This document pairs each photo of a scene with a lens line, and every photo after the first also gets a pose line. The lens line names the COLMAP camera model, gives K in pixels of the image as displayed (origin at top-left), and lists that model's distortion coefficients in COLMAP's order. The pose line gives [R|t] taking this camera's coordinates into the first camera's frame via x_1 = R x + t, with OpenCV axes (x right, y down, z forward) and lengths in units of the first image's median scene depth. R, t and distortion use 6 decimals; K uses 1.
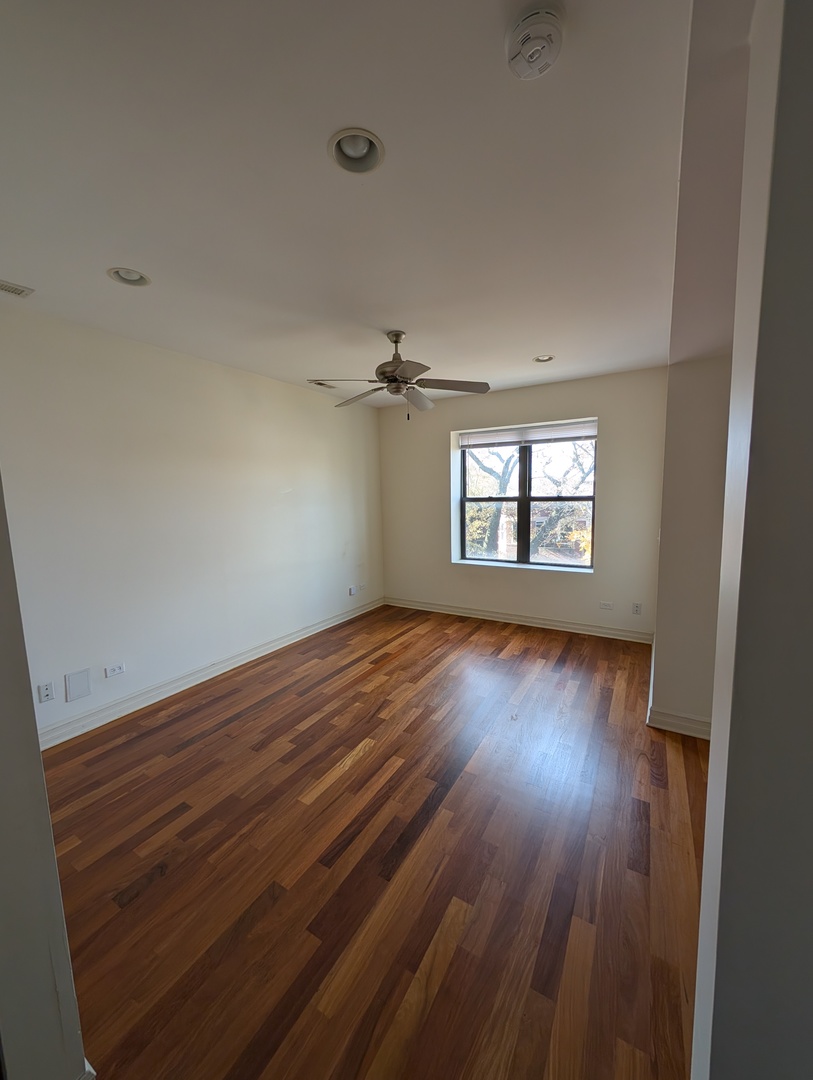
lens RADIAL K [[410.9, 0, 405.8], [0, 410.9, 541.3], [0, 0, 1]] dist [0.000217, 0.001067]
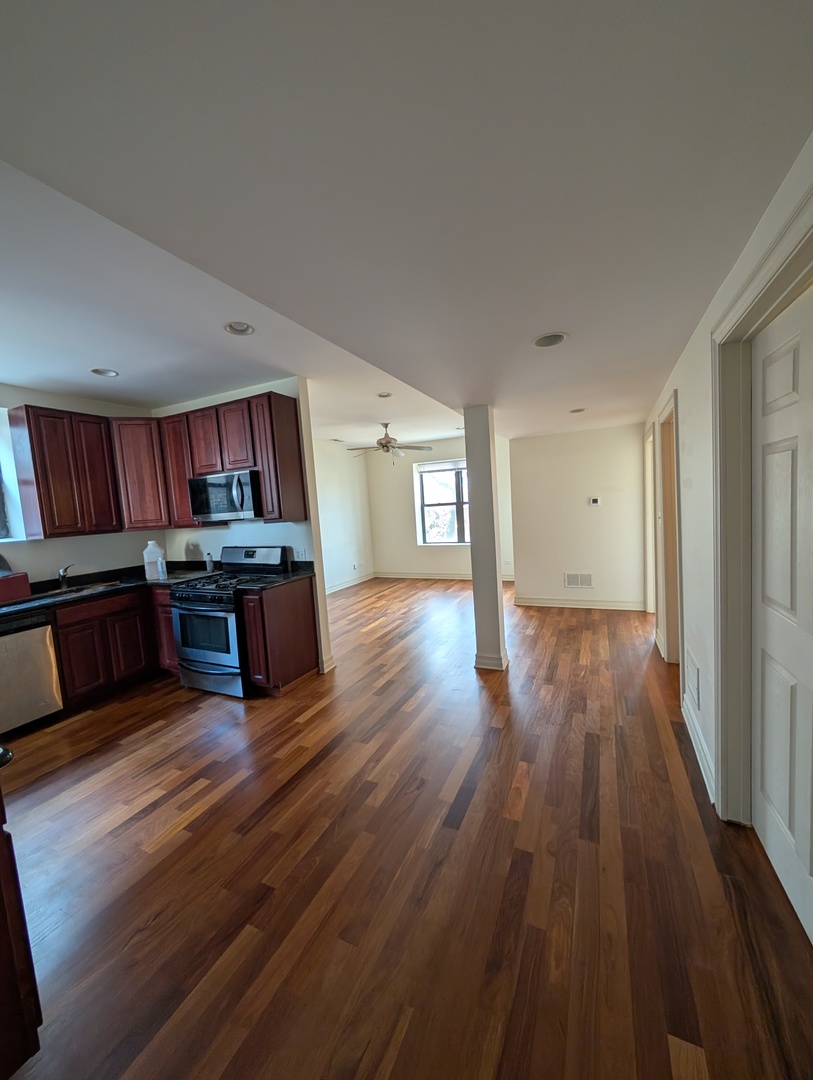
lens RADIAL K [[410.9, 0, 406.1], [0, 410.9, 541.5], [0, 0, 1]] dist [0.000217, 0.001067]
pose [[0.994508, -0.047549, 0.093236, -0.121430], [0.050465, 0.998300, -0.029177, 0.124354], [-0.091690, 0.033722, 0.995216, -0.876996]]
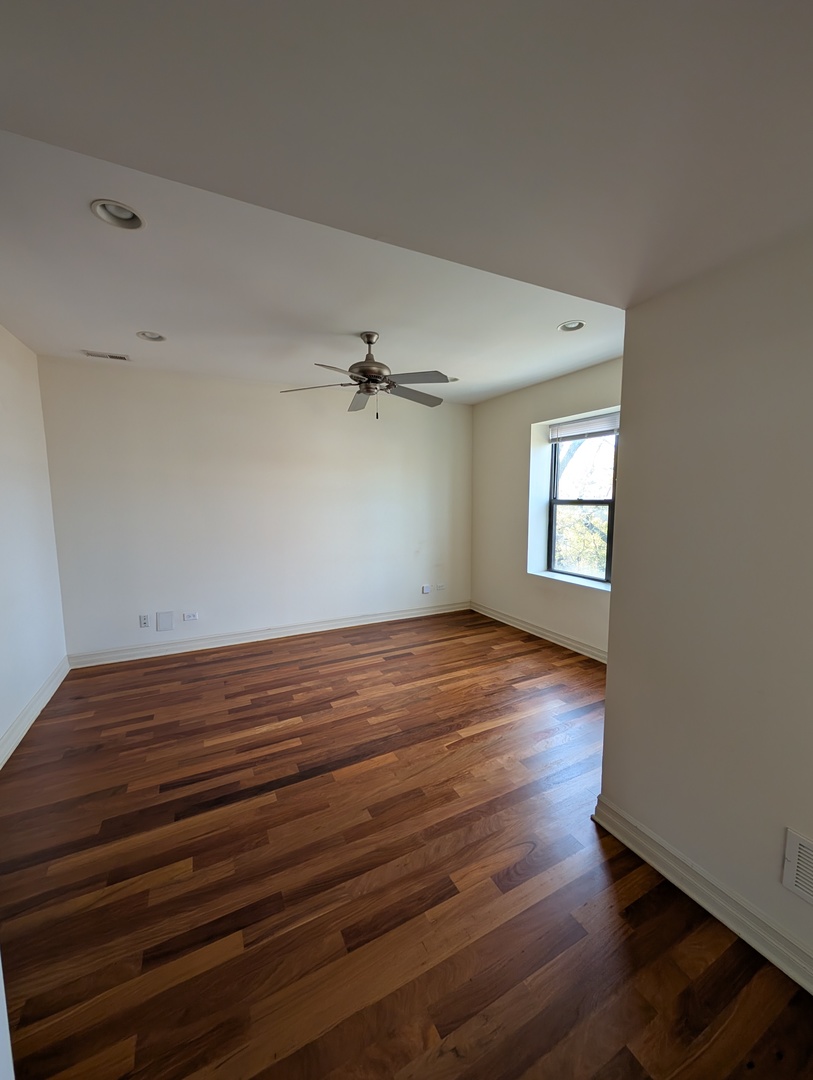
lens RADIAL K [[410.9, 0, 403.2], [0, 410.9, 543.1], [0, 0, 1]] dist [0.000217, 0.001067]
pose [[0.845334, 0.077611, -0.528572, 0.529867], [-0.075972, 0.996800, 0.024861, -0.020814], [0.528810, 0.019141, 0.848525, 0.166518]]
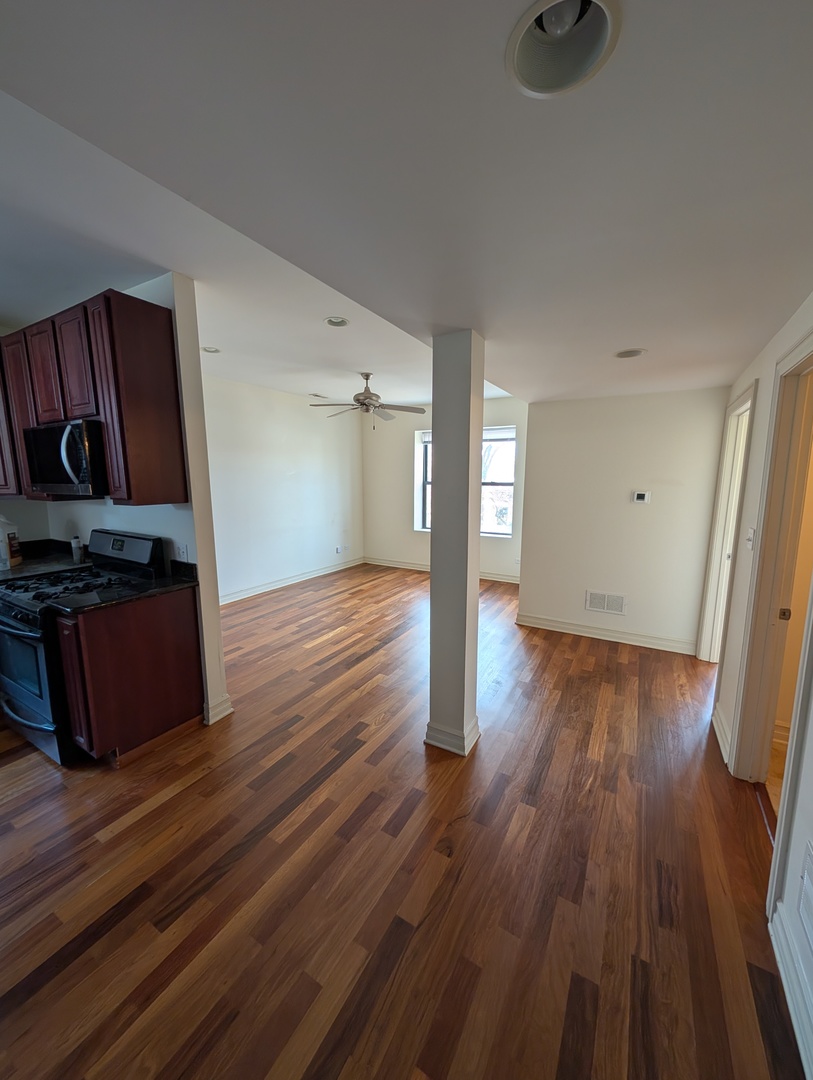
lens RADIAL K [[410.9, 0, 405.2], [0, 410.9, 541.5], [0, 0, 1]] dist [0.000217, 0.001067]
pose [[0.999593, 0.023428, 0.016298, 0.094542], [-0.024089, 0.998842, 0.041640, 0.051293], [-0.015303, -0.042016, 0.999000, -0.498322]]
